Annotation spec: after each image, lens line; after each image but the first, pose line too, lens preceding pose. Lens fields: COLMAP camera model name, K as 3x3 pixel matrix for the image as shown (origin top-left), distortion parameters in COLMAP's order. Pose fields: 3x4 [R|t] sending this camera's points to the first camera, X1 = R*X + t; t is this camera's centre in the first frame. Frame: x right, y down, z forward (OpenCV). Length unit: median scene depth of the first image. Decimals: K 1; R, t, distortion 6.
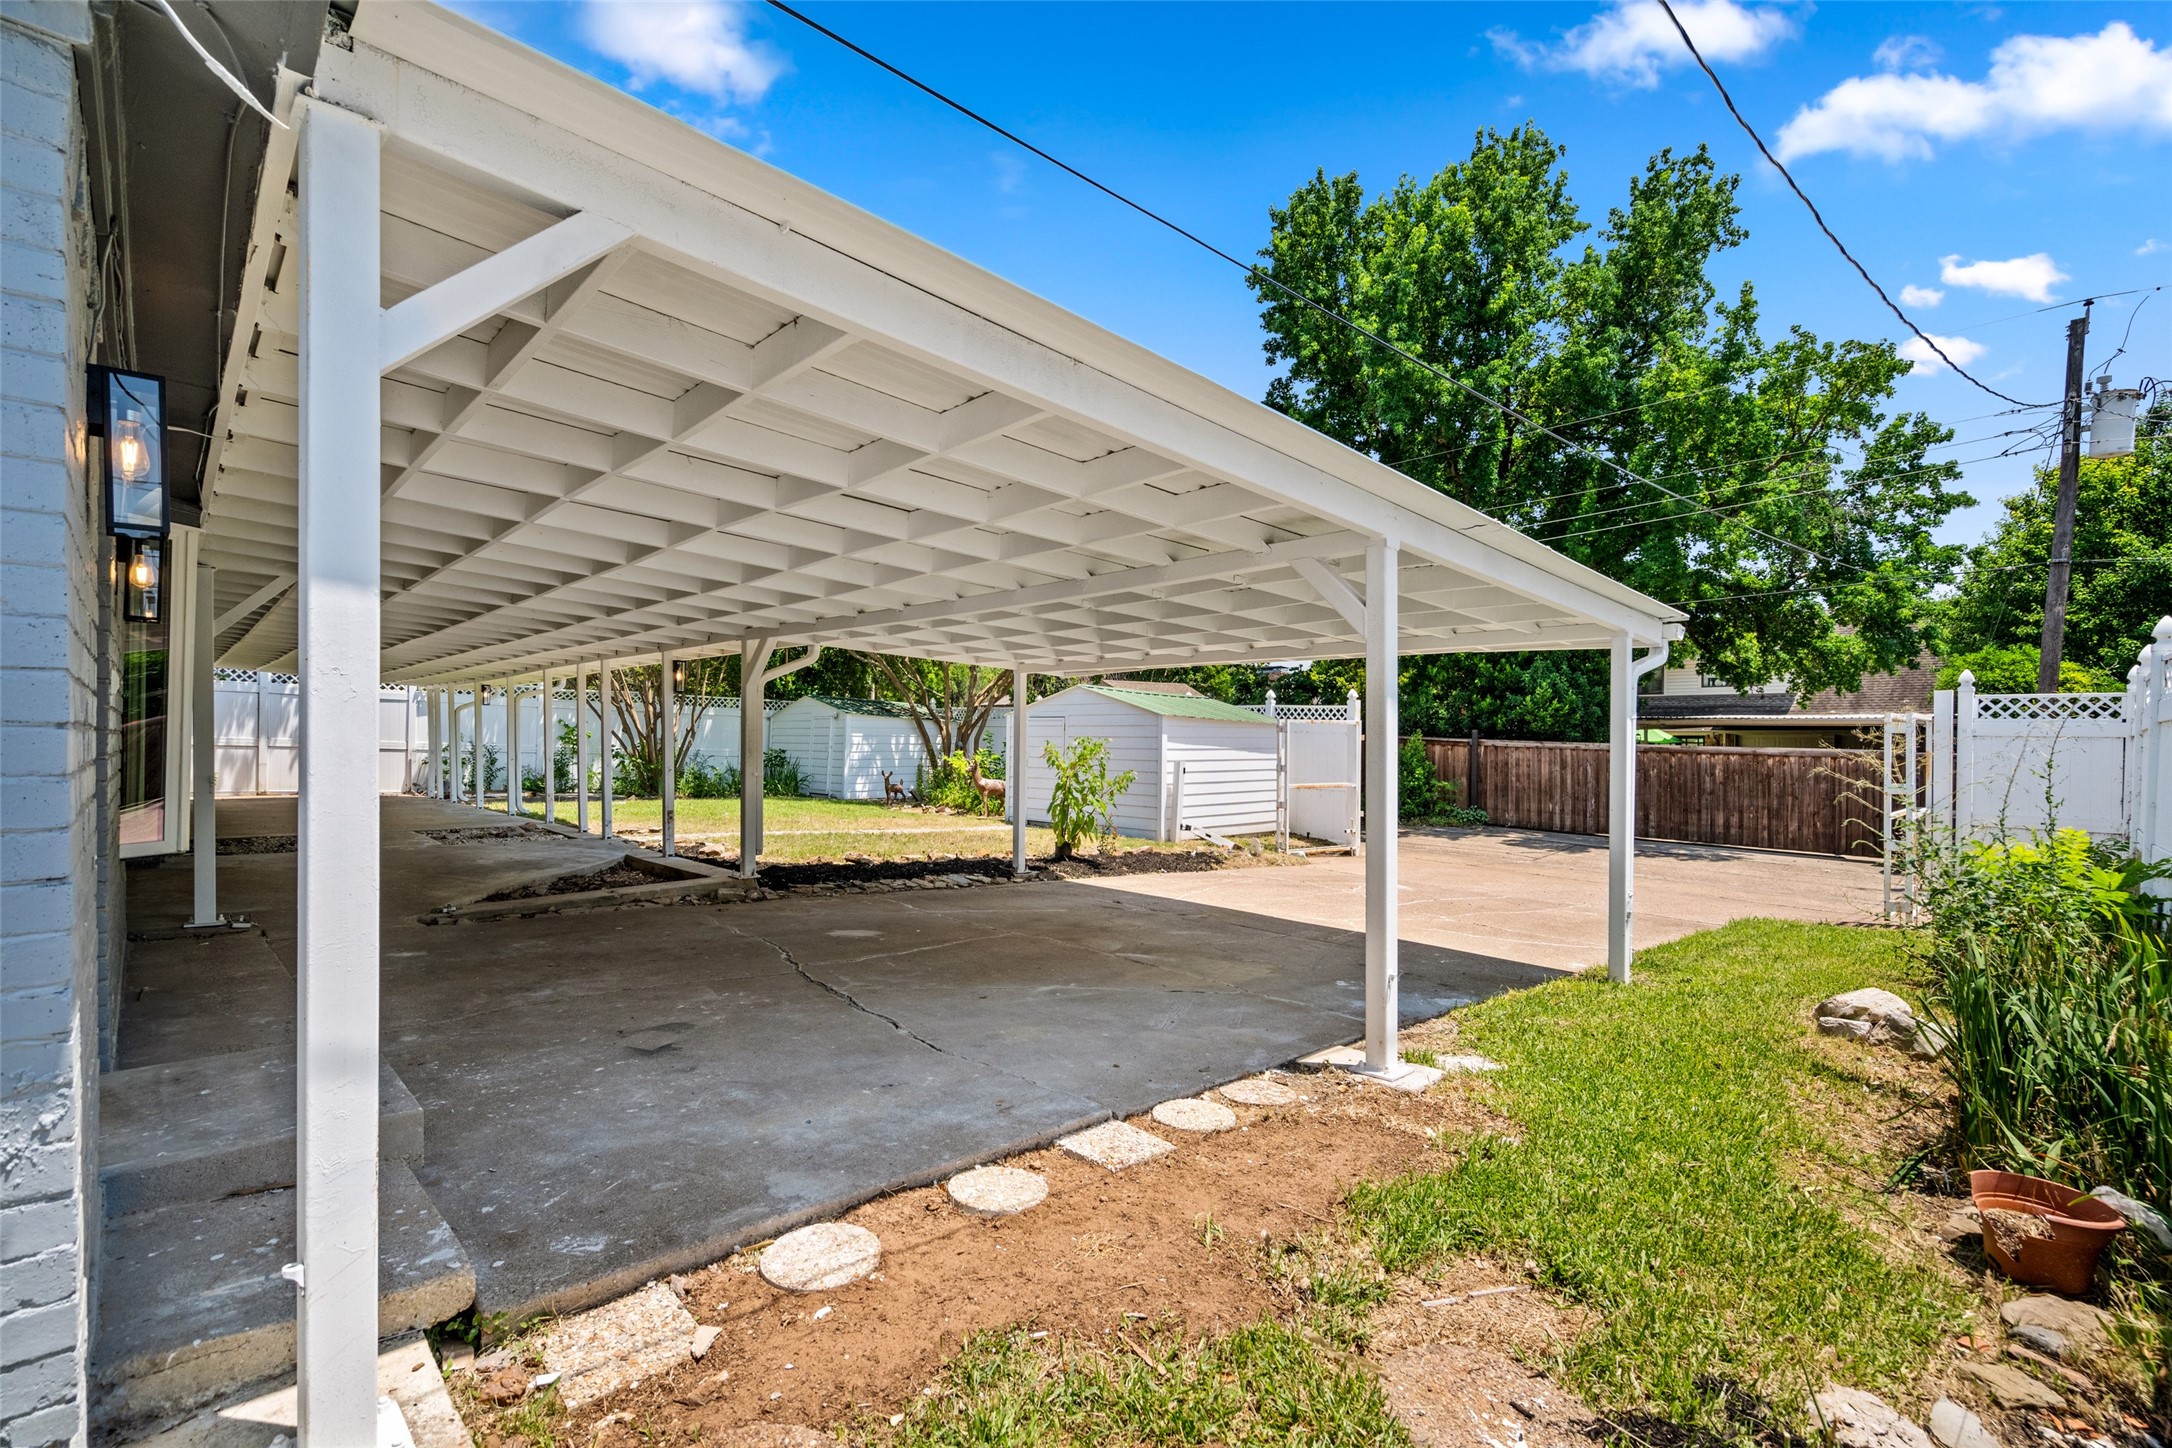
lens RADIAL K [[975.3, 0, 1087.3], [0, 975.3, 730.9], [0, 0, 1]] dist [0.000412, 0.000225]
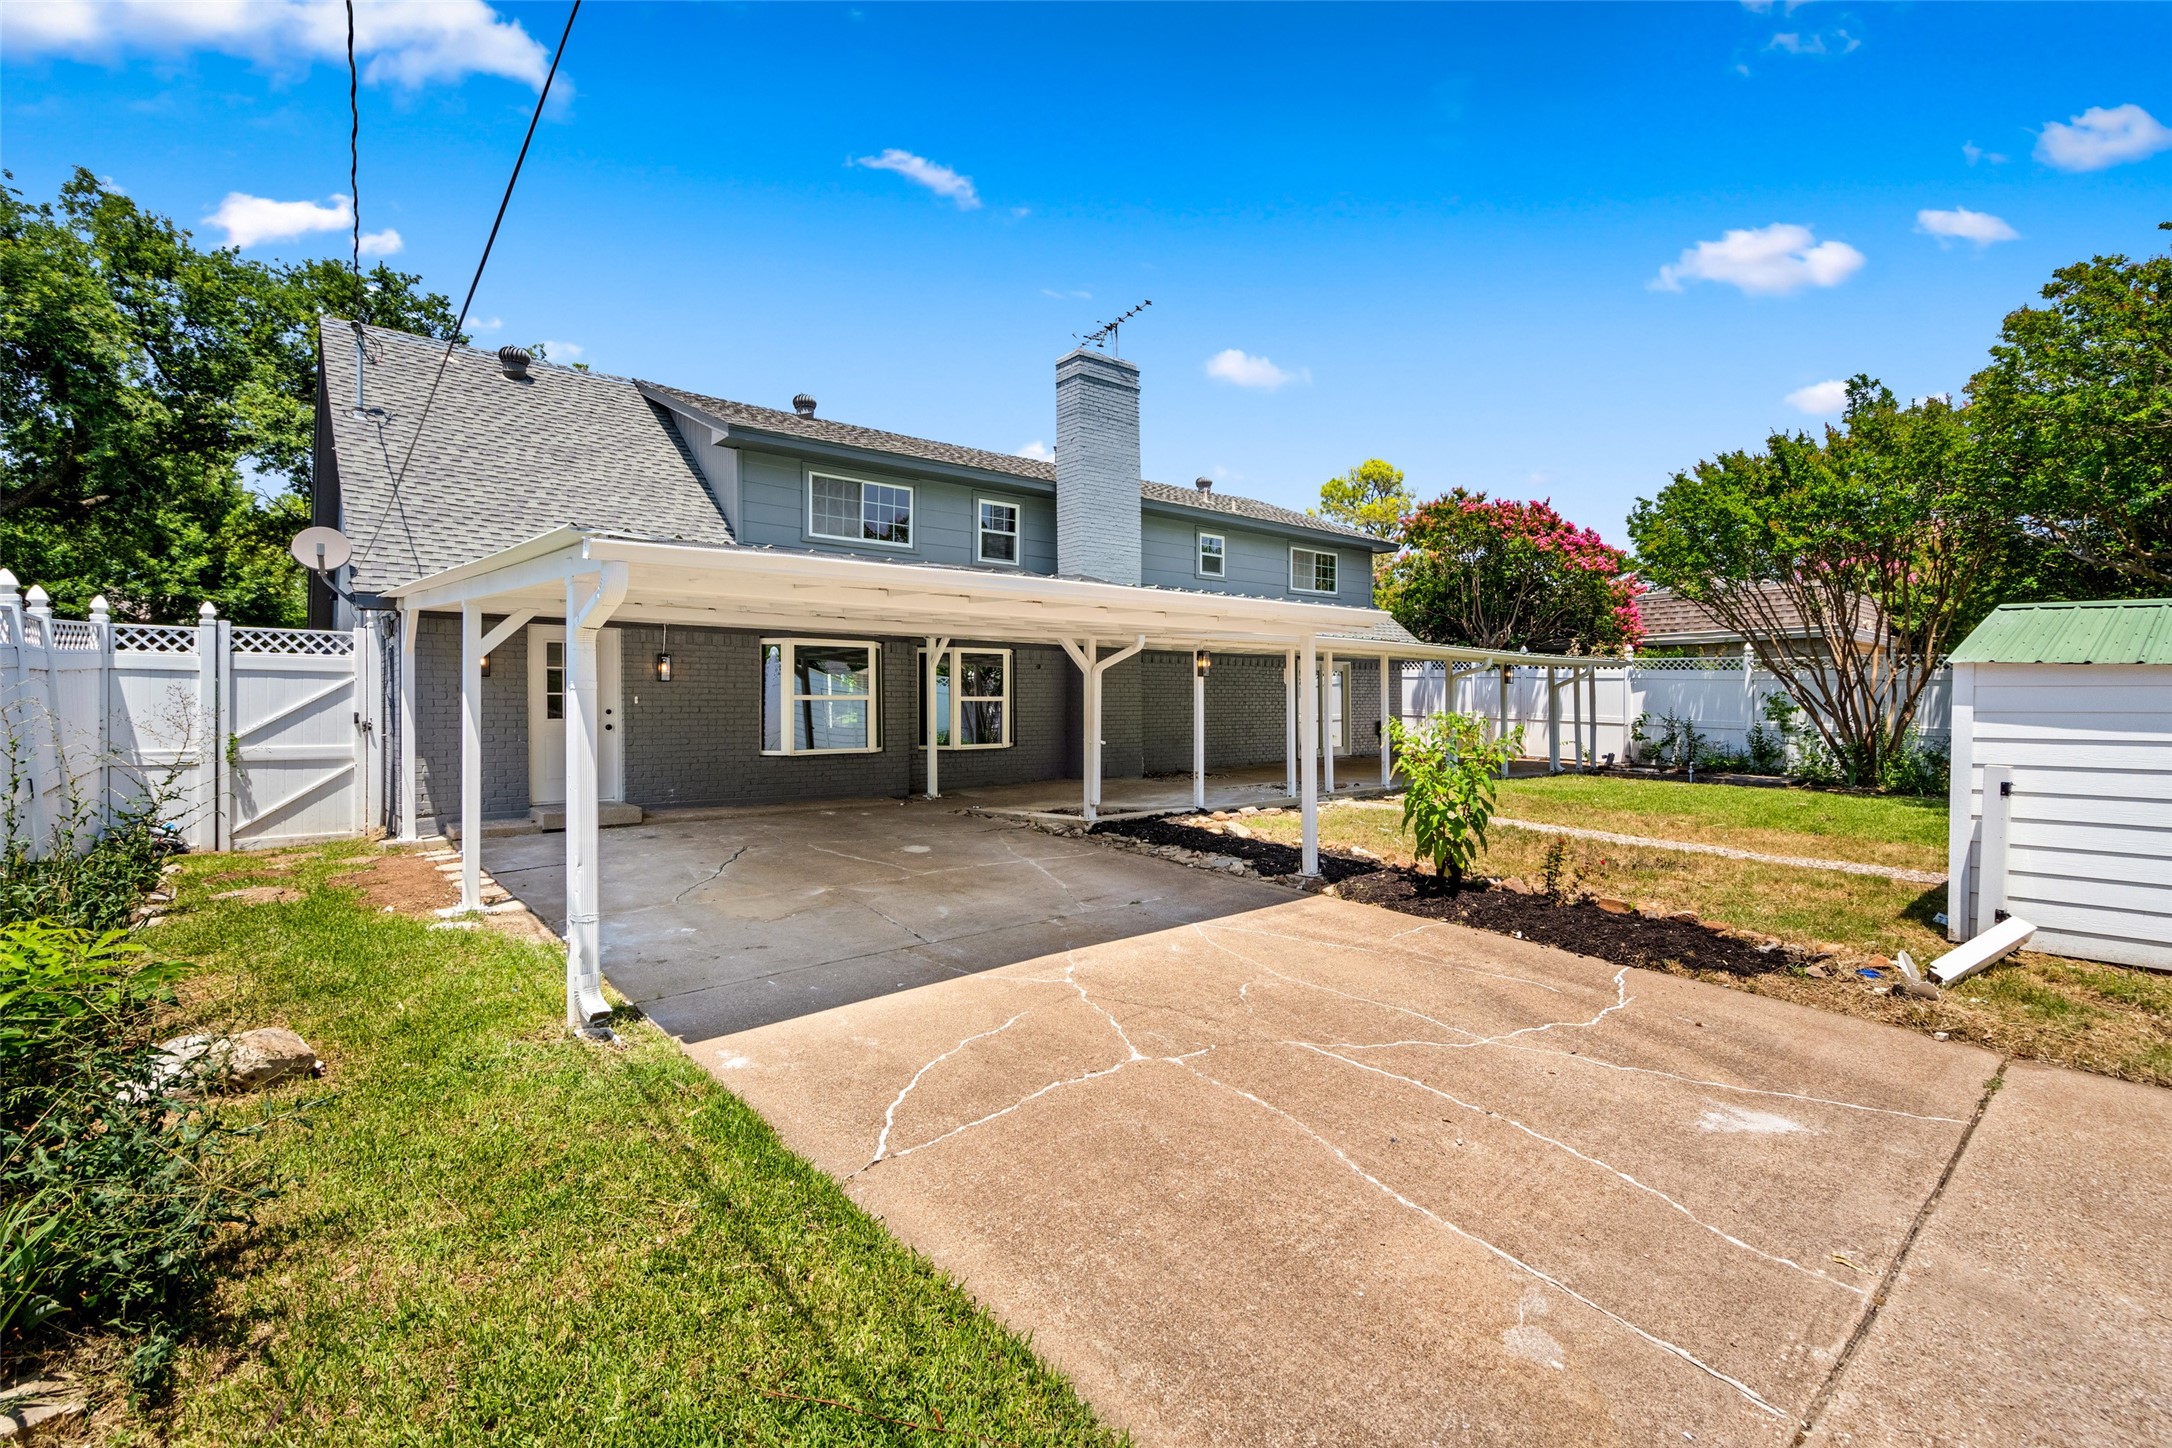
lens RADIAL K [[975.3, 0, 1087.3], [0, 975.3, 730.9], [0, 0, 1]] dist [0.000412, 0.000225]
pose [[-0.038028, 0.020630, -0.999064, 0.539890], [0.004111, 0.999782, 0.020488, 0.004961], [0.999268, -0.003328, -0.038104, 0.613924]]
